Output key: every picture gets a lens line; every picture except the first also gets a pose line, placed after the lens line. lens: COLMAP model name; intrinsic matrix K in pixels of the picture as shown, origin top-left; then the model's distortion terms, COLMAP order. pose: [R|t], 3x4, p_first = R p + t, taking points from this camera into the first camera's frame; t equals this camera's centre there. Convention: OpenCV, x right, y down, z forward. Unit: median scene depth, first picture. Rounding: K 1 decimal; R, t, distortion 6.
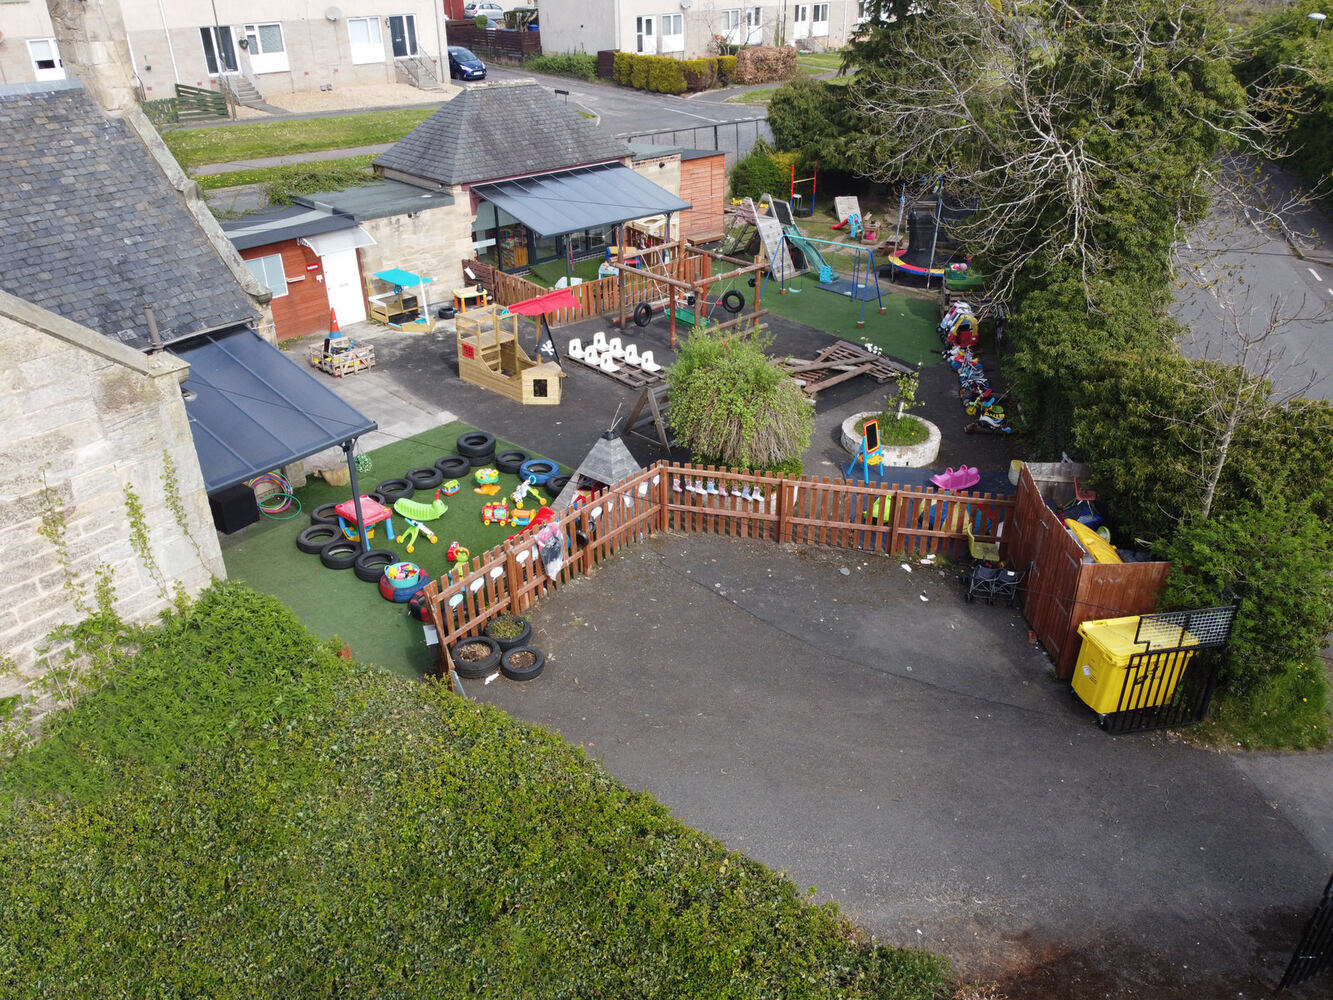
lens RADIAL K [[983.7, 0, 666.5], [0, 983.7, 500.0], [0, 0, 1]] dist [-0.029371, 0.000484]
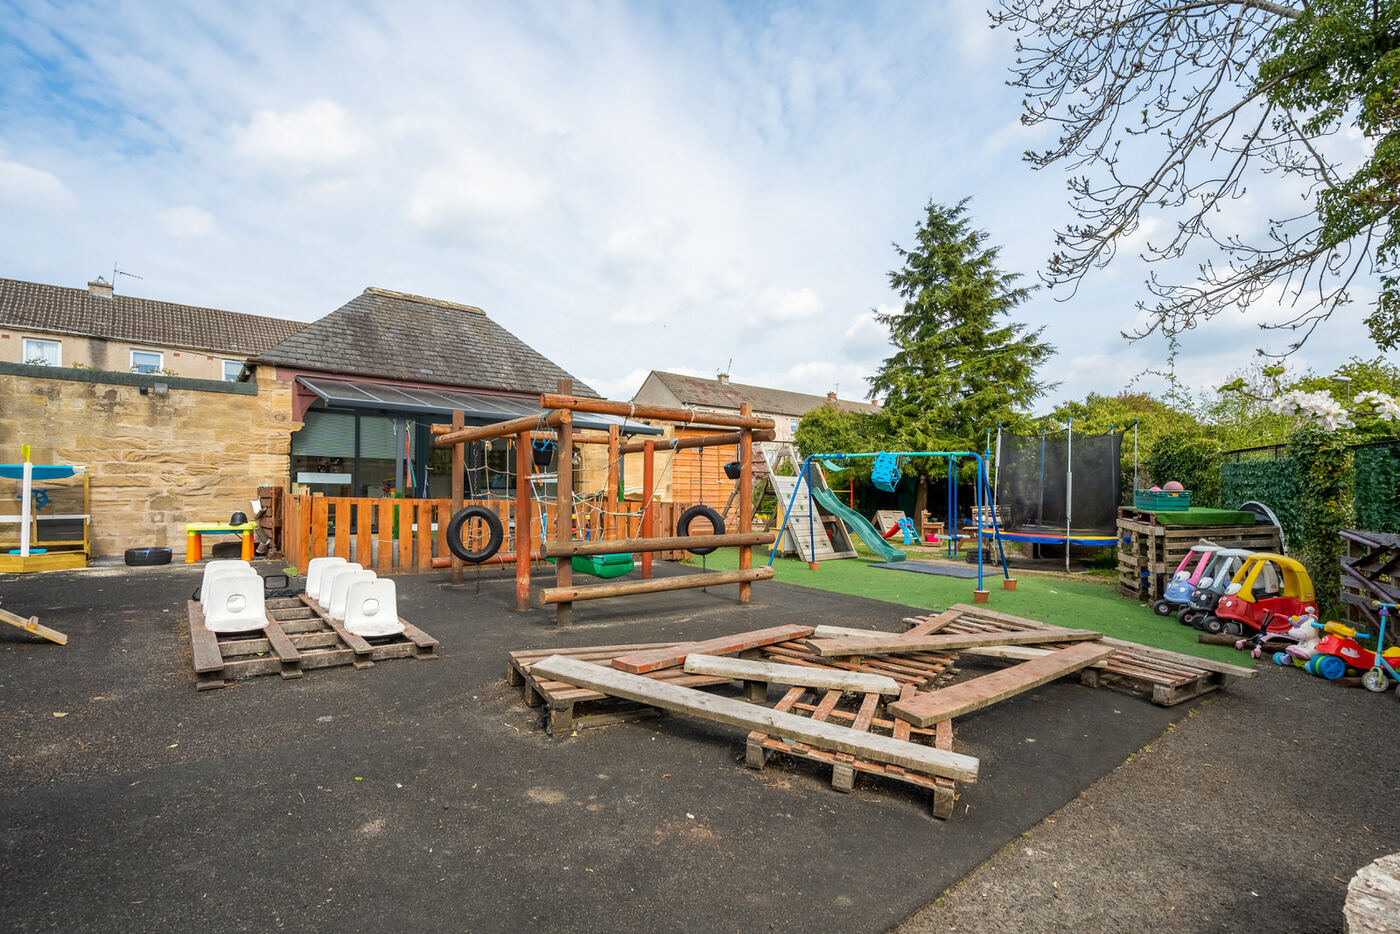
lens RADIAL K [[702.6, 0, 700.0], [0, 702.6, 467.0], [0, 0, 1]] dist [0.001396, 0.000623]
pose [[0.998098, 0.010491, -0.060749, 0.087163], [-0.038730, 0.873376, -0.485504, -0.067038], [0.047964, 0.486933, 0.872121, 0.692972]]
